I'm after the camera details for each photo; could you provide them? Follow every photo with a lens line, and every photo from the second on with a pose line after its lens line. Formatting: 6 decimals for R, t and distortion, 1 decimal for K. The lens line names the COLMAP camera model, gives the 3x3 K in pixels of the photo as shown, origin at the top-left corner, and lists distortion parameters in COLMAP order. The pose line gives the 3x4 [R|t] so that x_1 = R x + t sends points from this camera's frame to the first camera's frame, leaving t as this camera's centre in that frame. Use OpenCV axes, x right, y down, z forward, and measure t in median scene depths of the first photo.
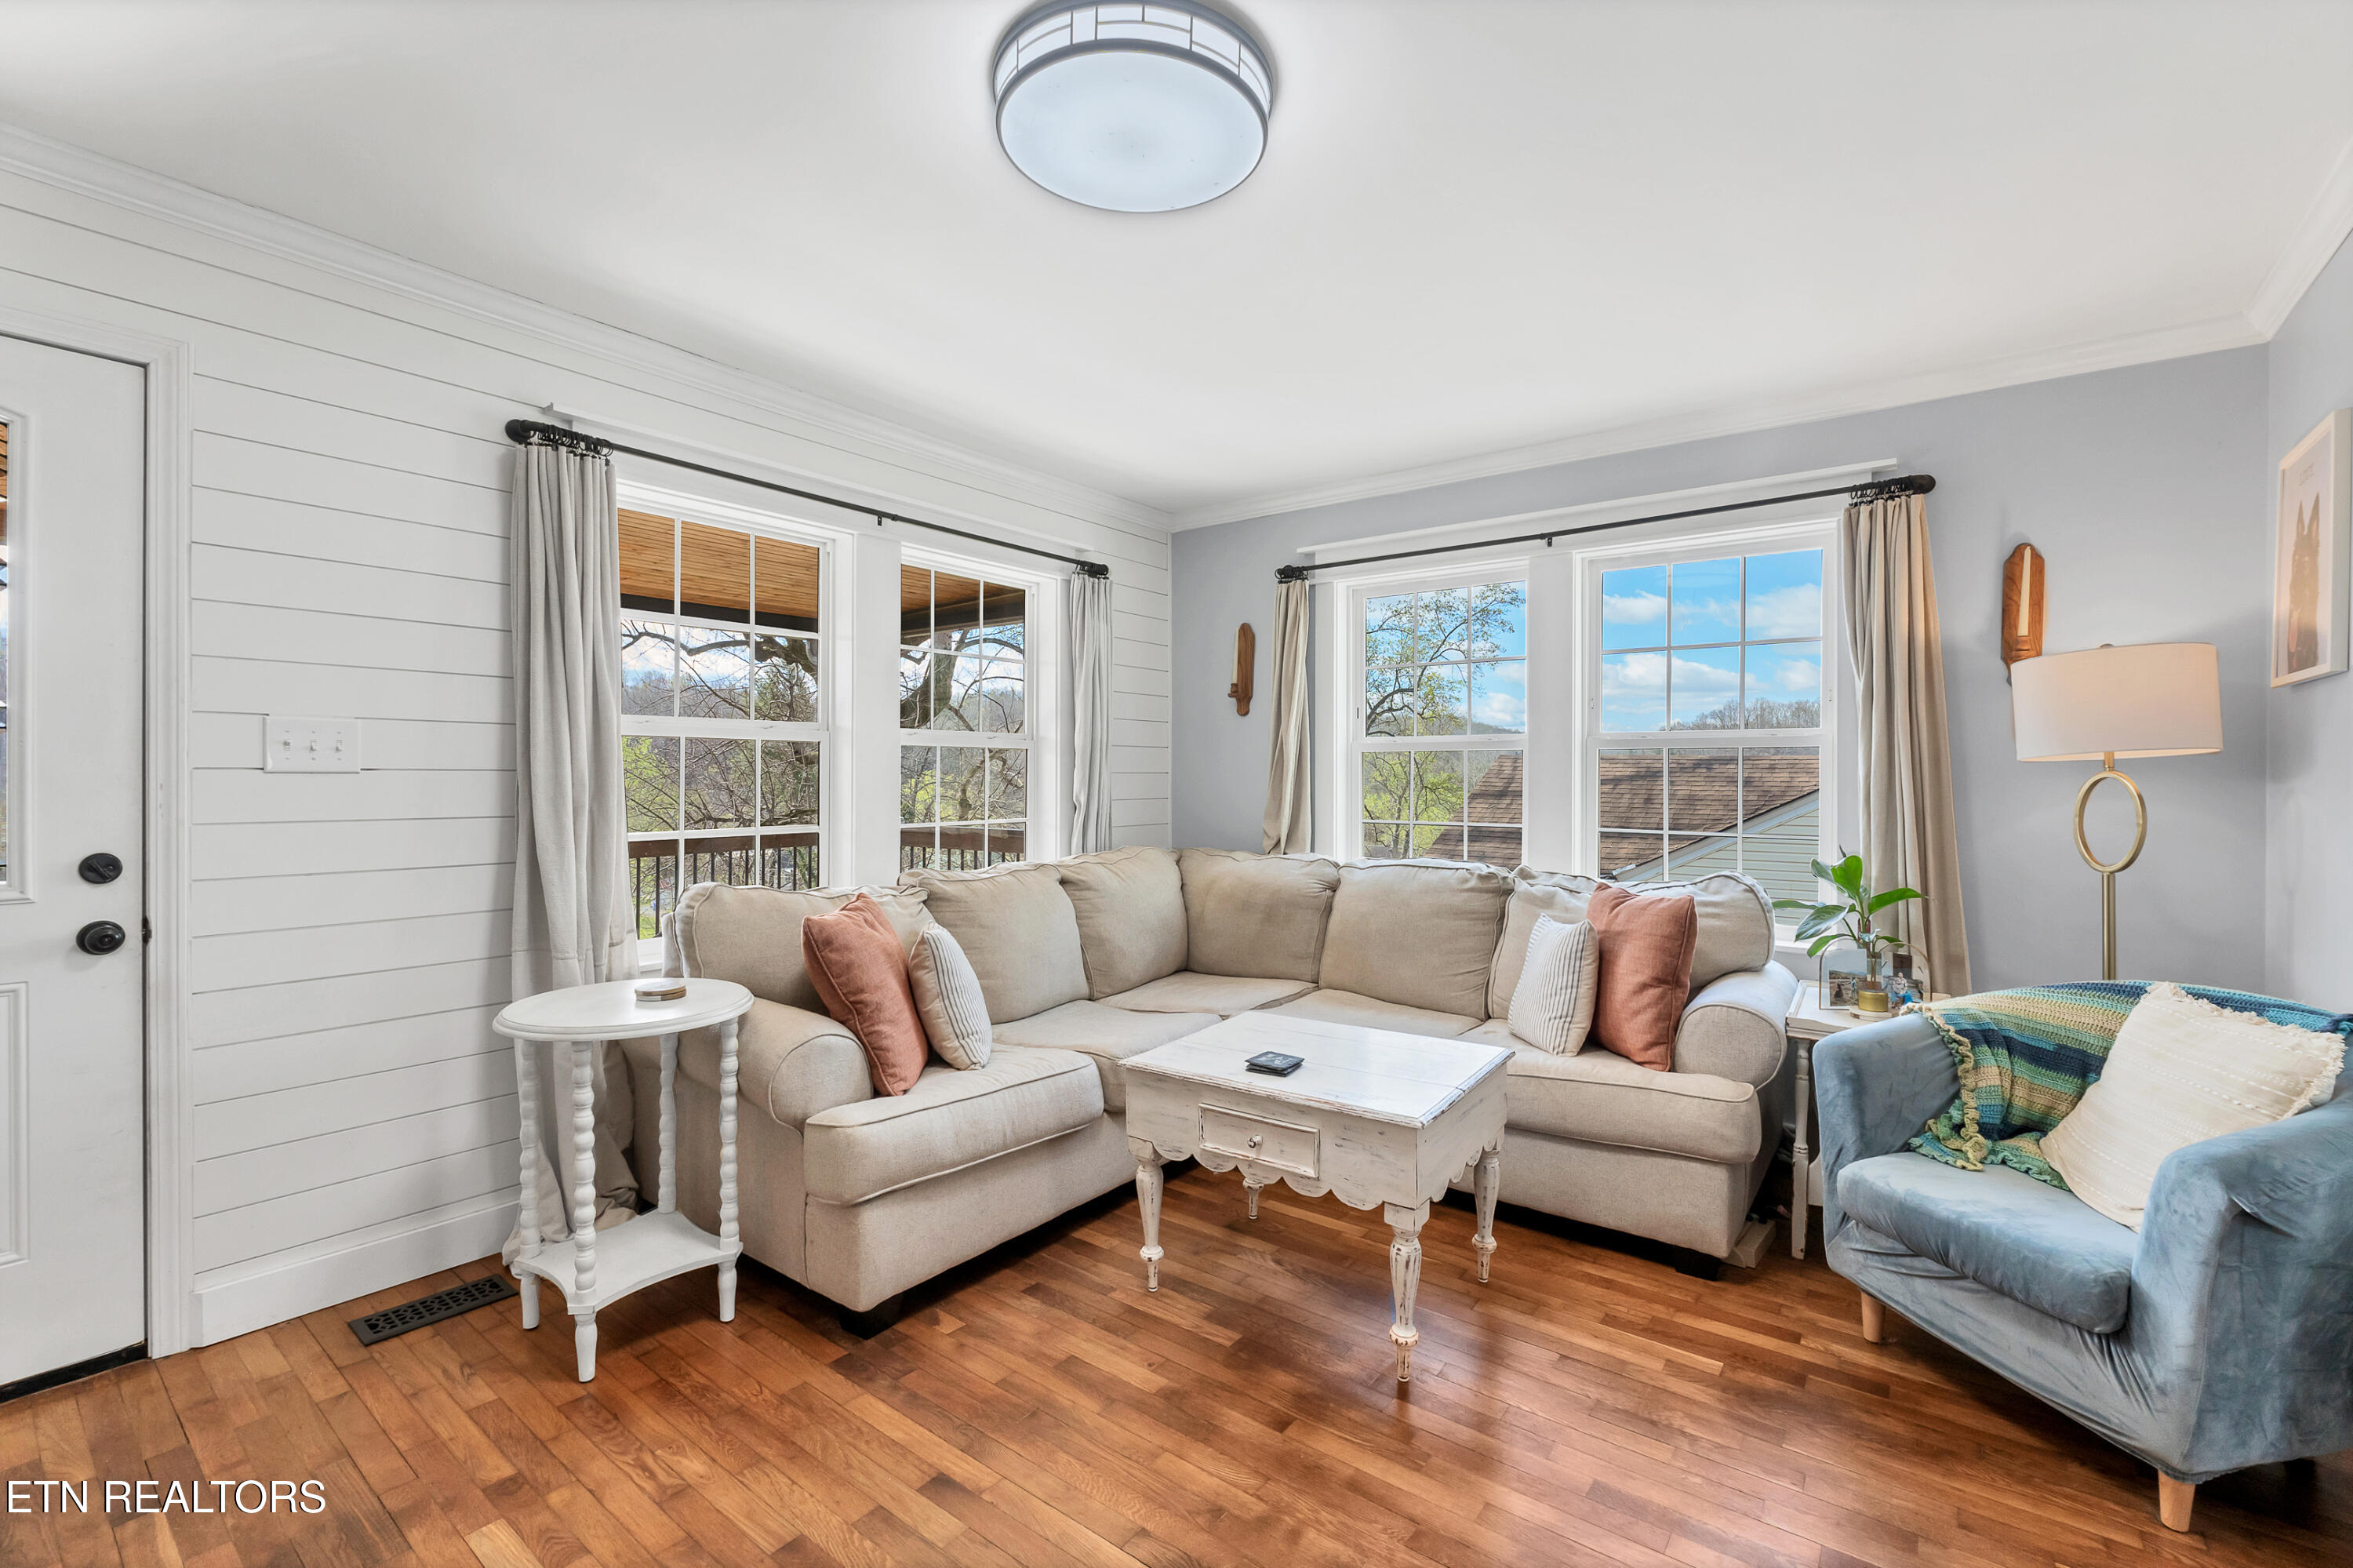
lens RADIAL K [[1010.6, 0, 1176.5], [0, 1010.6, 784.0], [0, 0, 1]] dist [-0.004915, -0.000265]
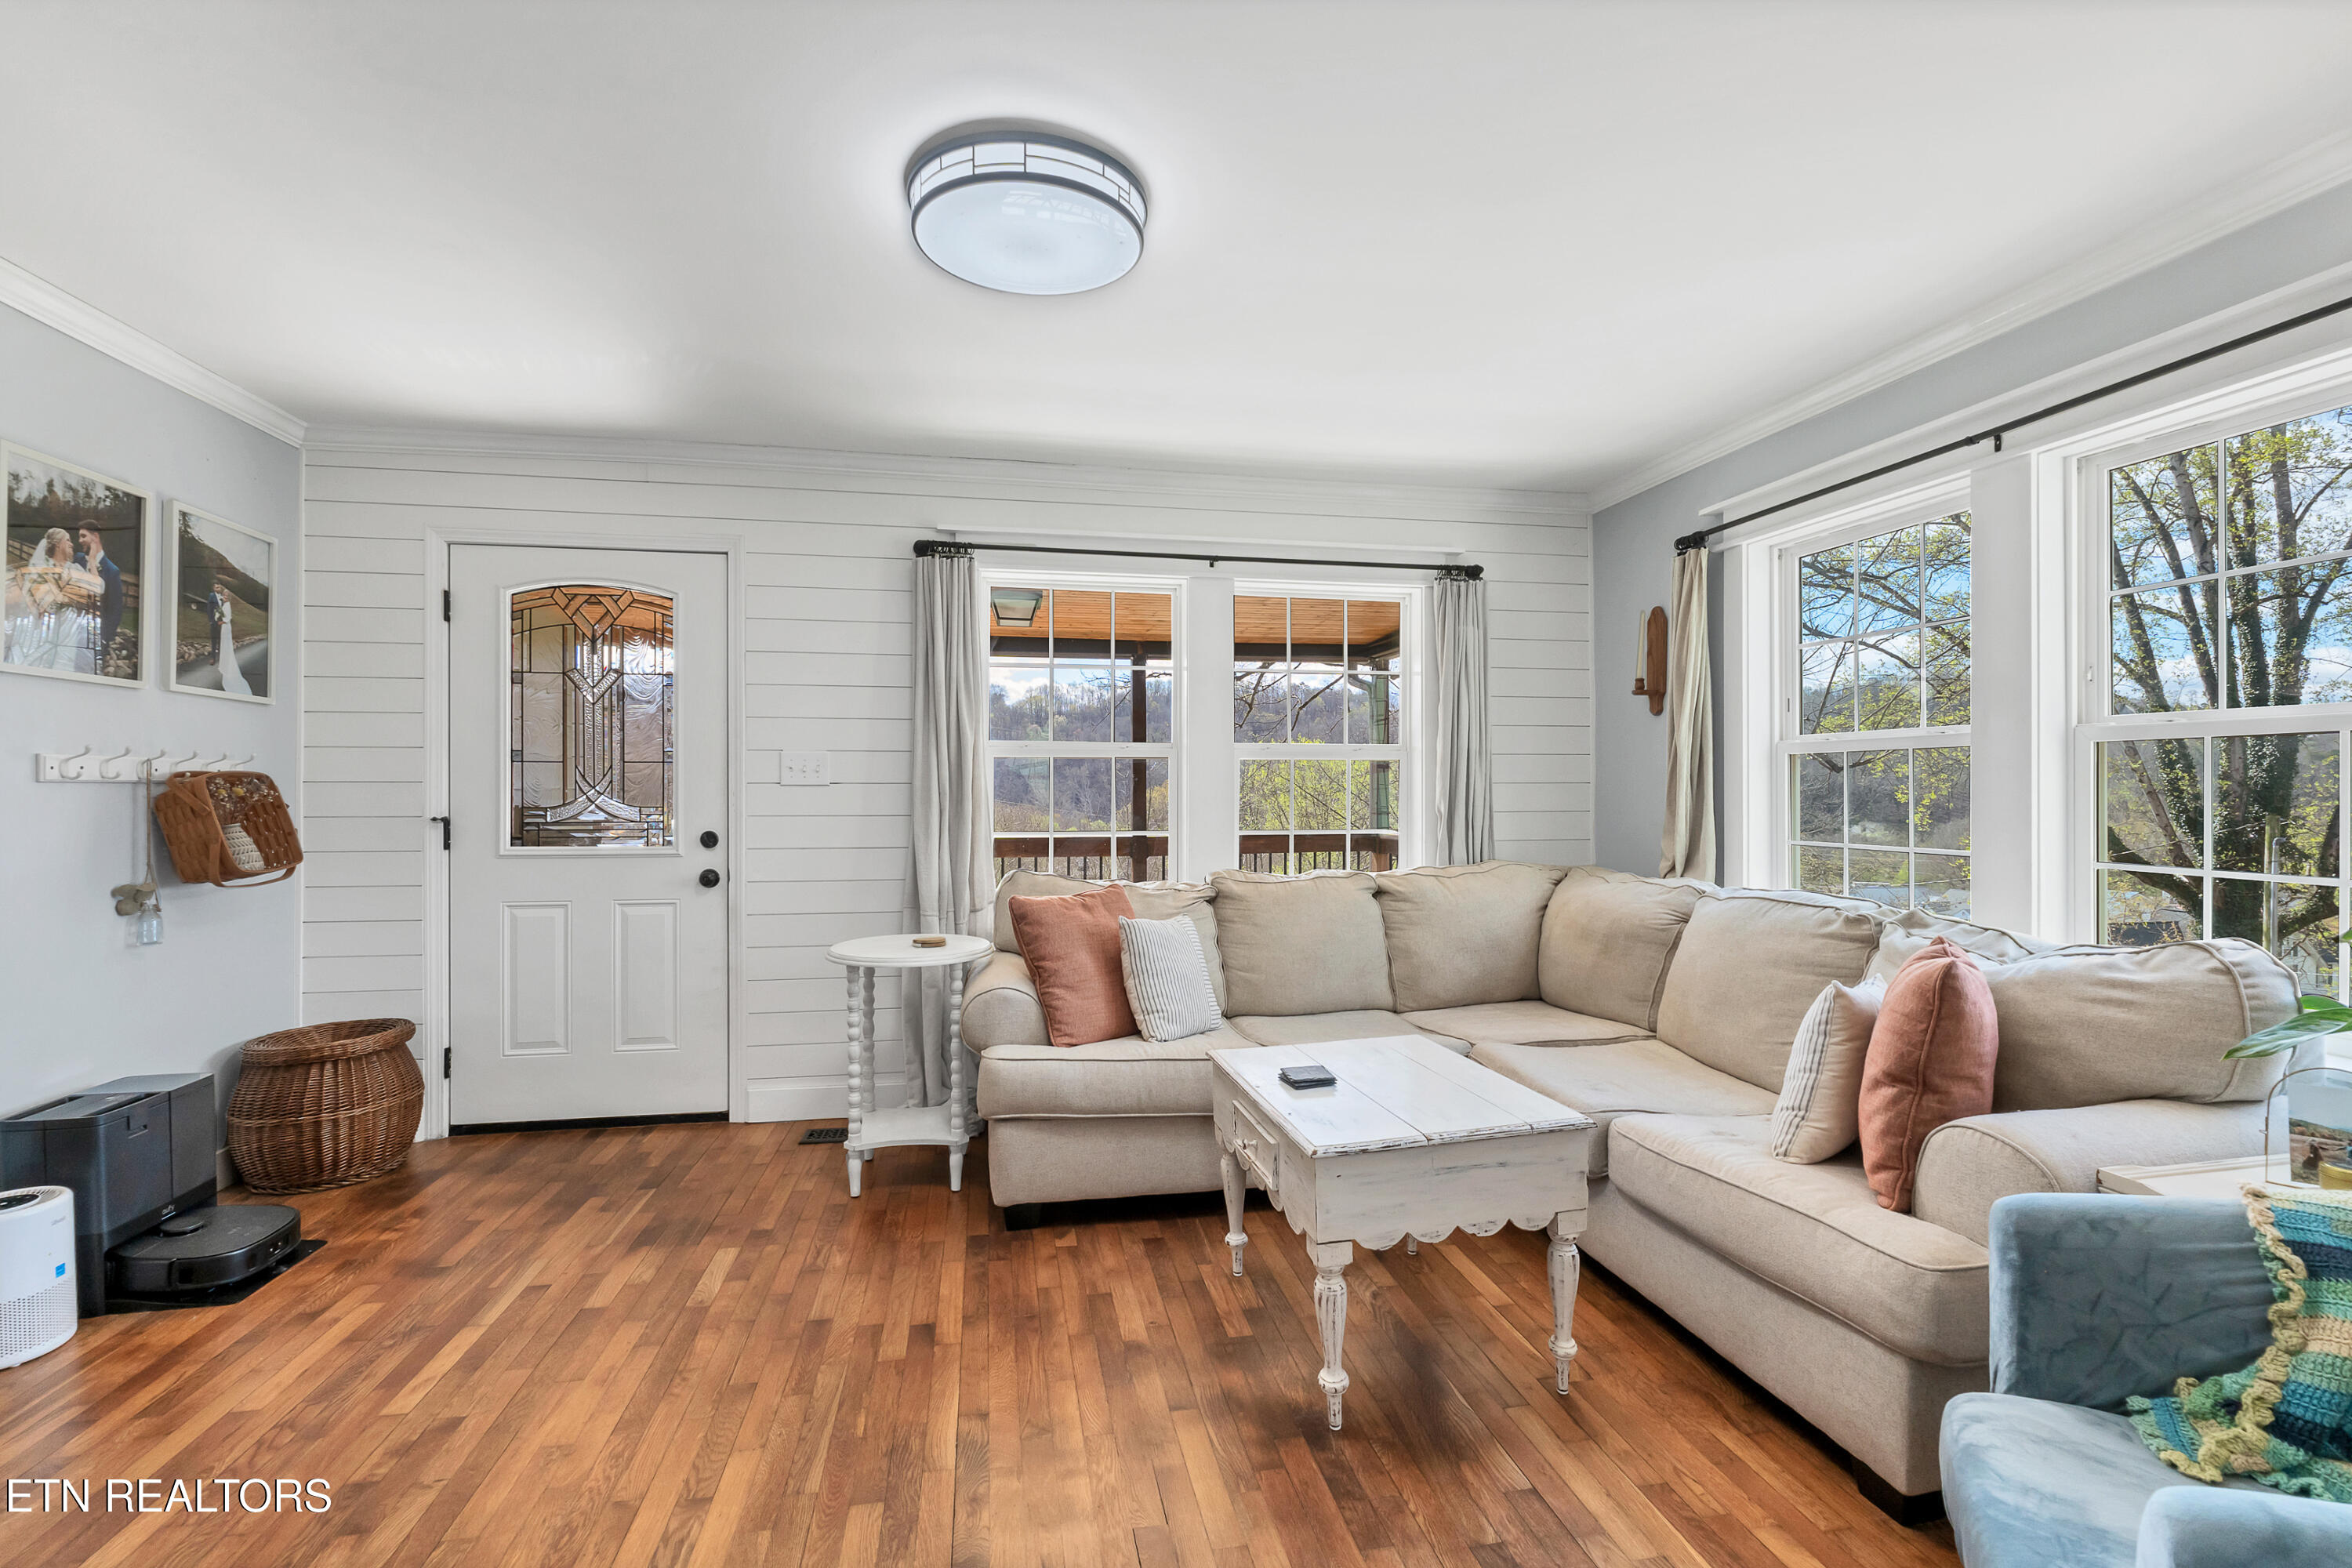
lens RADIAL K [[1017.5, 0, 1176.1], [0, 1017.5, 795.6], [0, 0, 1]] dist [0.000148, 0.000035]
pose [[0.746647, 0.001455, -0.665219, 0.584301], [-0.002671, 0.999996, -0.000811, 0.003810], [0.665216, 0.002382, 0.746648, 0.154112]]
